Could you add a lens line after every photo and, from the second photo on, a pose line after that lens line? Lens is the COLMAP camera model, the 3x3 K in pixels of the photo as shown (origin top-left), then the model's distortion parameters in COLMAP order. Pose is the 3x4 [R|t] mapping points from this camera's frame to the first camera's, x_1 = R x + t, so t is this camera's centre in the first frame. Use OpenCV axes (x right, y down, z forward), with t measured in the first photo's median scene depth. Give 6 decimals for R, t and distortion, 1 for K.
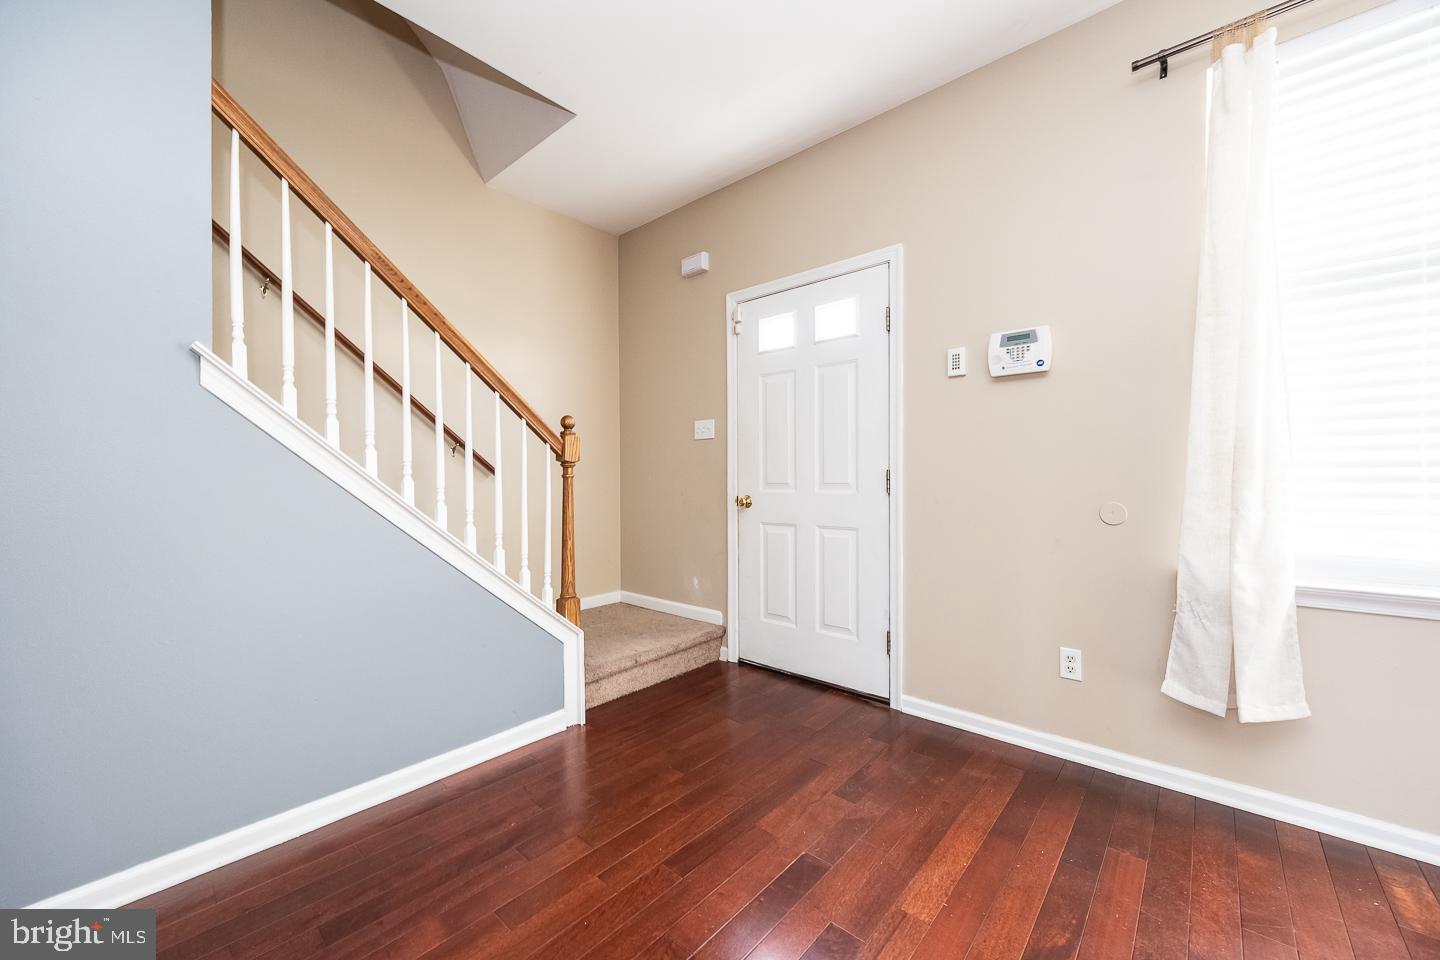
lens RADIAL K [[553.7, 0, 719.2], [0, 553.7, 488.1], [0, 0, 1]] dist [0.000234, 0.000029]
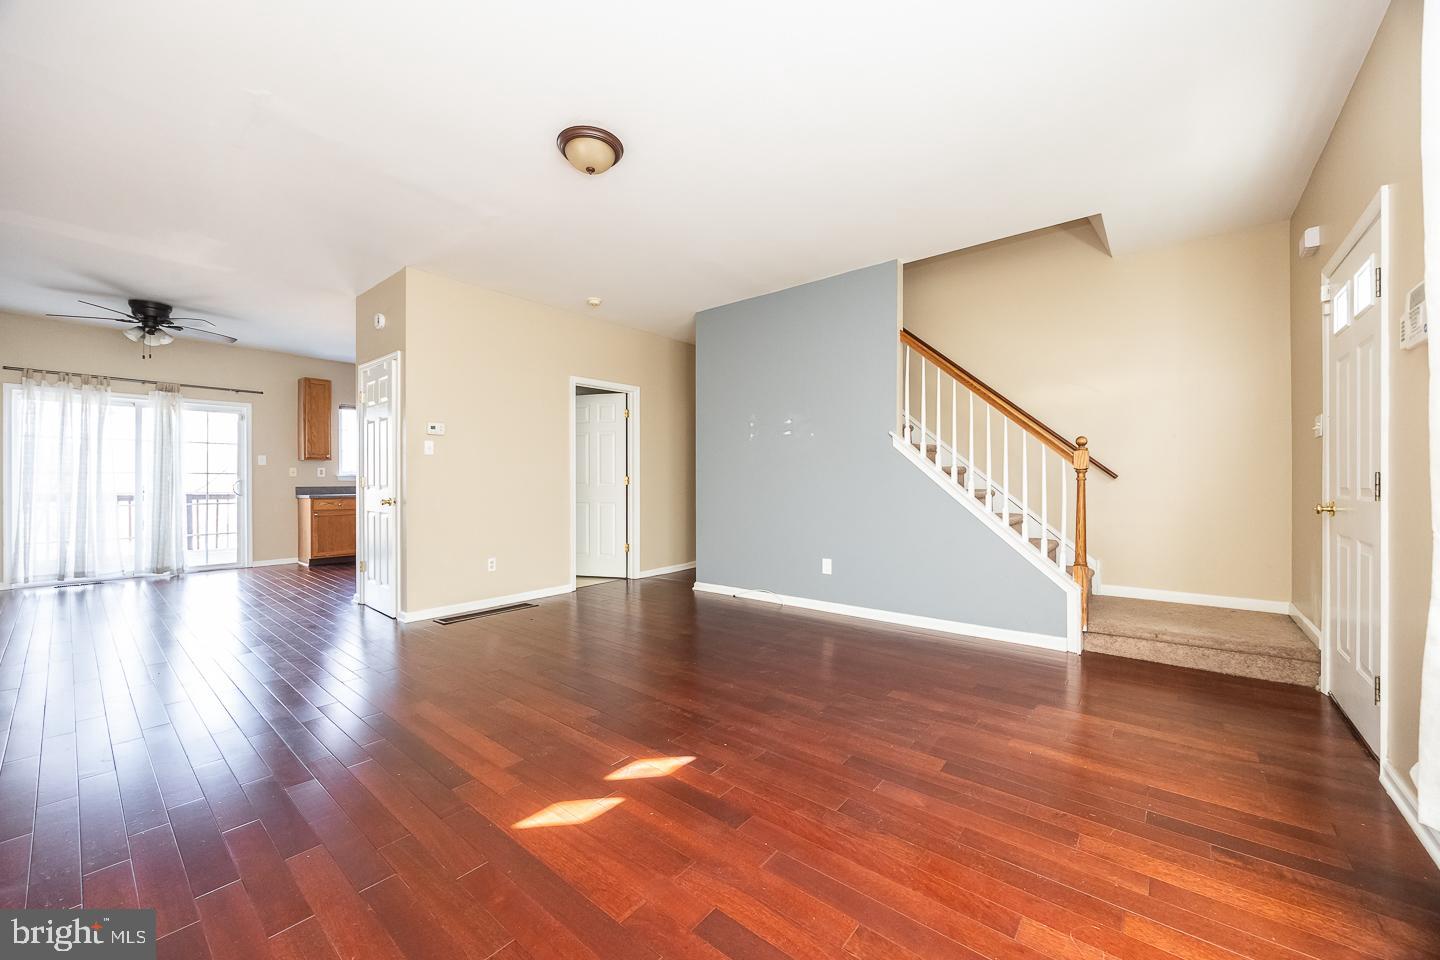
lens RADIAL K [[547.2, 0, 719.8], [0, 547.2, 475.7], [0, 0, 1]] dist [-0.003988, -0.000237]
pose [[0.034571, 0.001872, -0.999400, 1.005245], [-0.014025, 0.999901, 0.001388, -0.017739], [0.999304, 0.013968, 0.034594, 0.024581]]
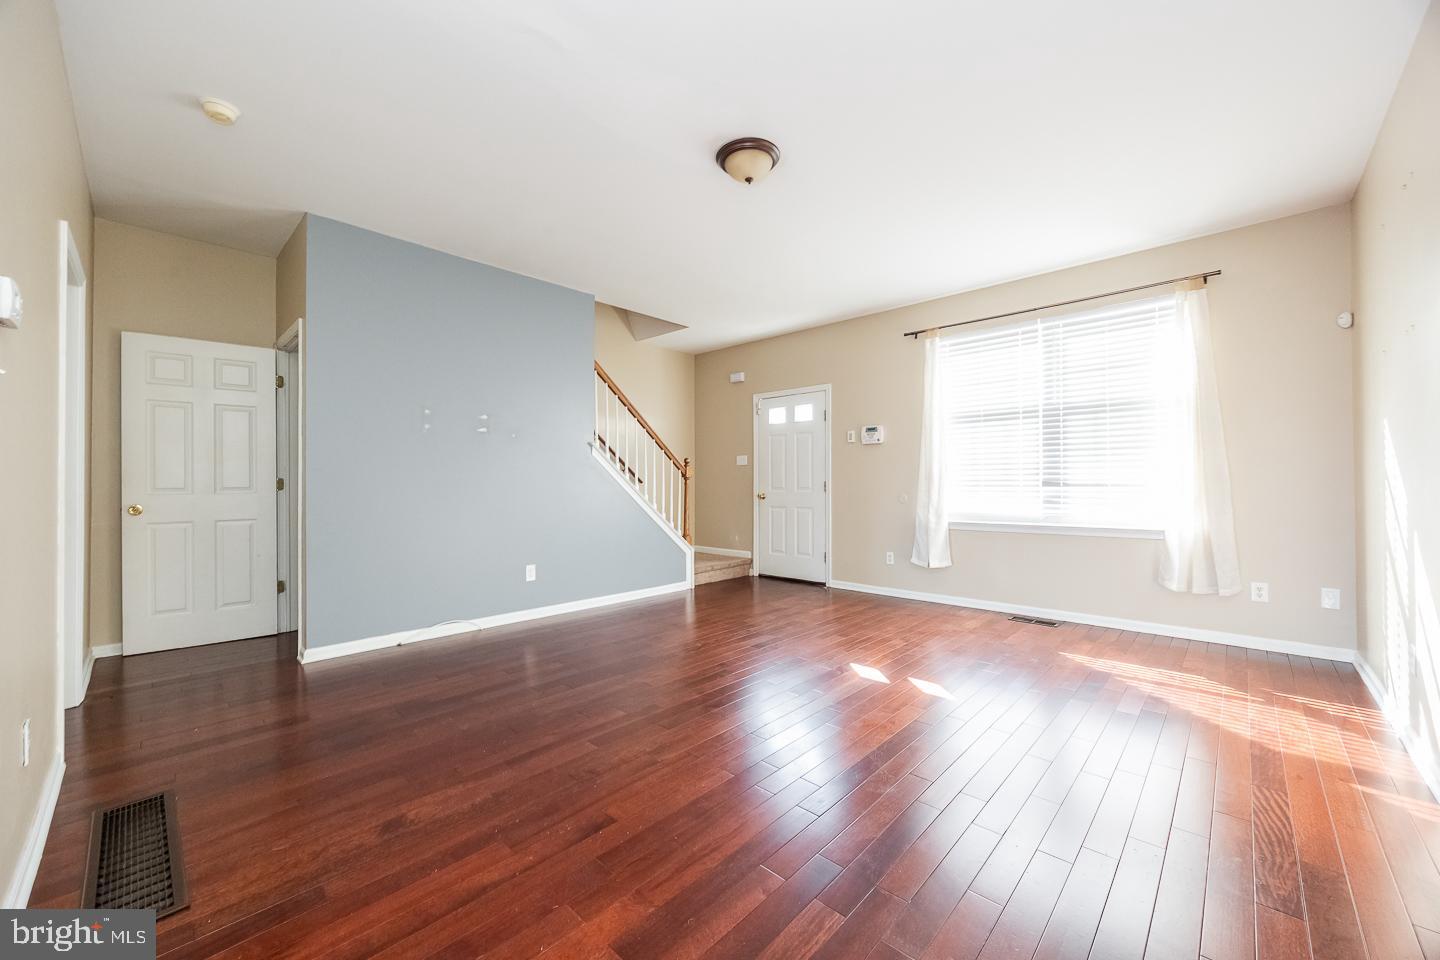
lens RADIAL K [[553.7, 0, 719.2], [0, 553.7, 488.1], [0, 0, 1]] dist [0.000234, 0.000029]
pose [[0.999448, 0.004004, -0.032970, -0.052538], [-0.004419, 0.999912, -0.012519, 0.023347], [0.032917, 0.012658, 0.999378, -1.233981]]
